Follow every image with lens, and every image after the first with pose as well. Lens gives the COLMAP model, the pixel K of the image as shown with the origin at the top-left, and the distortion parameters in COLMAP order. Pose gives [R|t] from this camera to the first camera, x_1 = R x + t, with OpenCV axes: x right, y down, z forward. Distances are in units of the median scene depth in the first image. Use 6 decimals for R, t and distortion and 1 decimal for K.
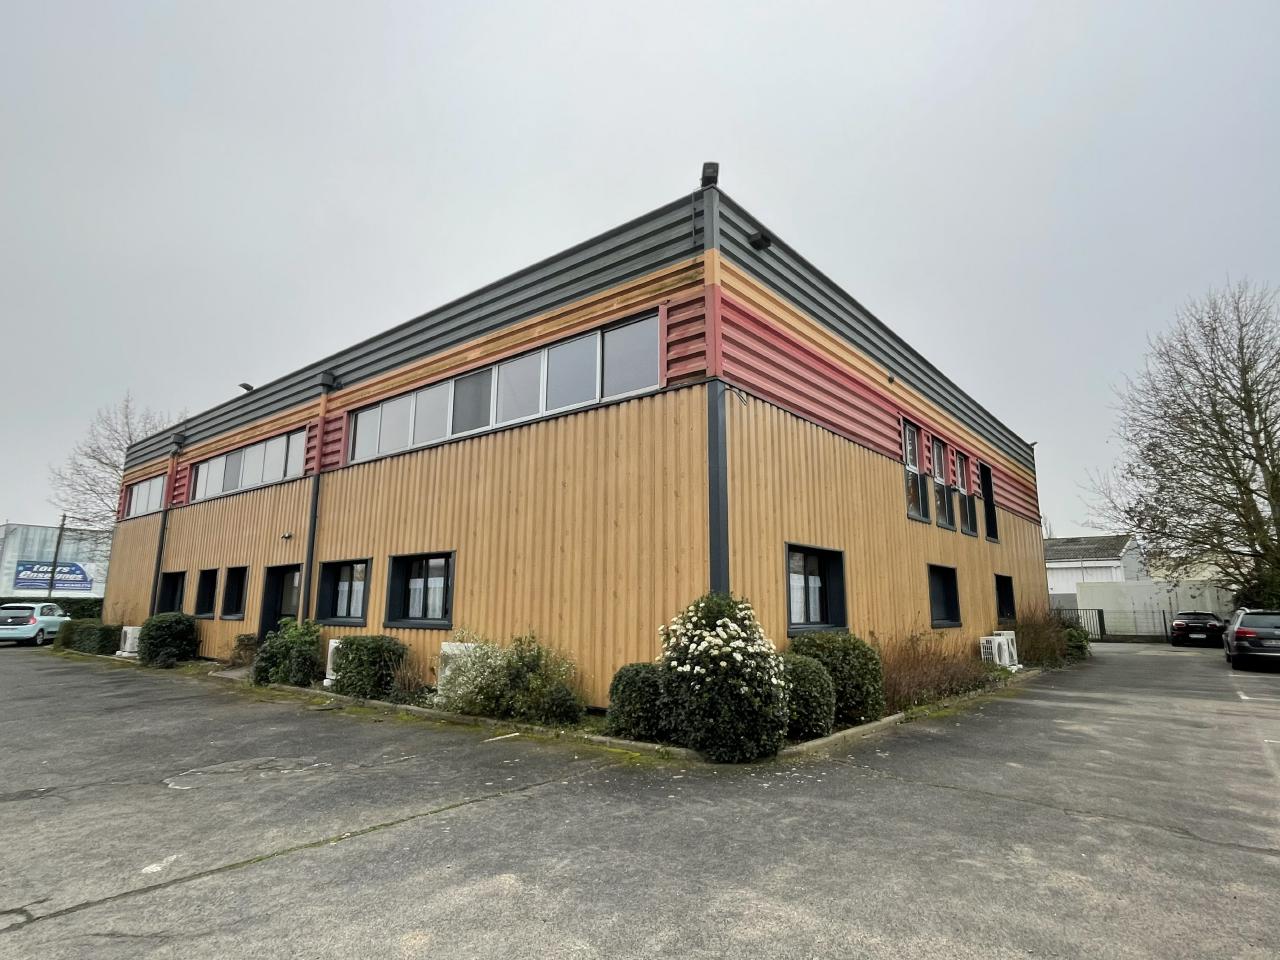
lens RADIAL K [[715.4, 0, 640.0], [0, 715.4, 480.0], [0, 0, 1]] dist [-0.003062, 0.000360]
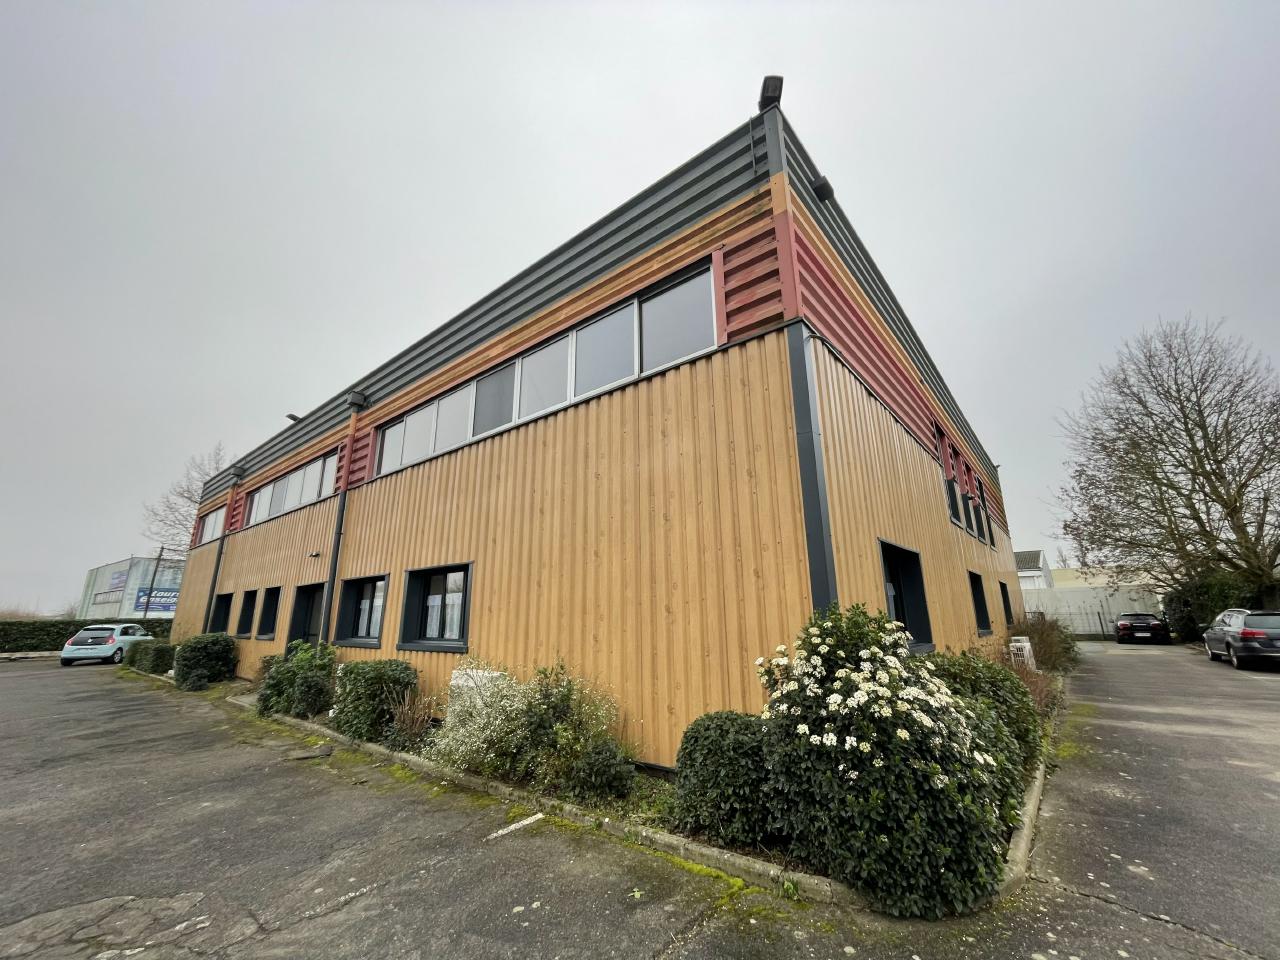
lens RADIAL K [[520.1, 0, 640.0], [0, 520.1, 480.0], [0, 0, 1]] dist [-0.002771, -0.000411]
pose [[0.999839, -0.016880, 0.006019, -0.053627], [0.017304, 0.996702, -0.079289, 0.052932], [-0.004661, 0.079380, 0.996834, 0.350760]]
